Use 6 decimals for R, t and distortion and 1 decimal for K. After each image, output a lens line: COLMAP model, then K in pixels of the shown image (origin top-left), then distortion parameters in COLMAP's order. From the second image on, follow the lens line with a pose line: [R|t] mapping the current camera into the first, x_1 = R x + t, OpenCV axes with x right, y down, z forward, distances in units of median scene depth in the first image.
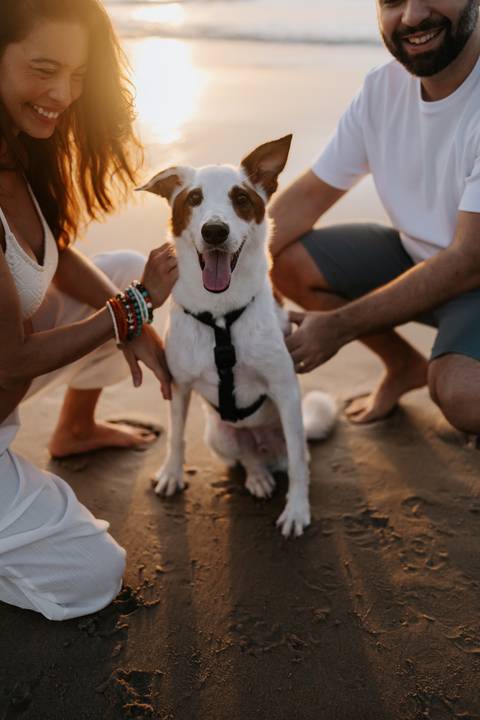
lens RADIAL K [[1391.7, 0, 240.0], [0, 1391.7, 360.0], [0, 0, 1]] dist [0.283360, 0.014935]
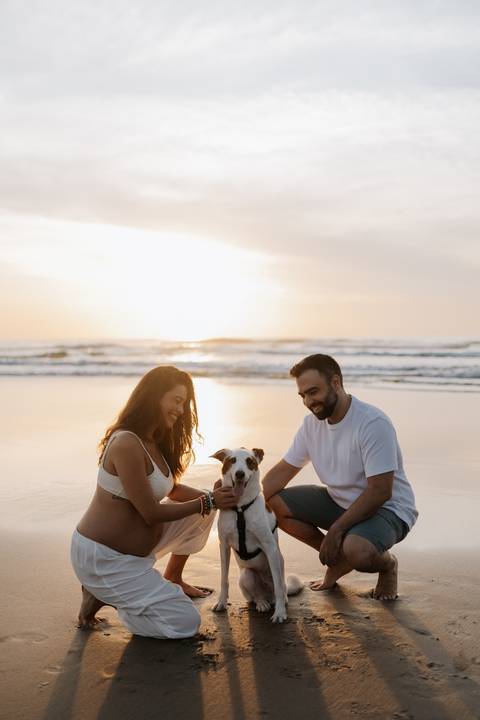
lens RADIAL K [[1391.7, 0, 240.0], [0, 1391.7, 360.0], [0, 0, 1]] dist [0.283360, 0.014935]
pose [[0.998785, -0.041818, -0.026070, 0.051020], [0.032756, 0.958624, -0.282786, 0.332704], [0.036817, 0.281589, 0.958829, -1.130282]]
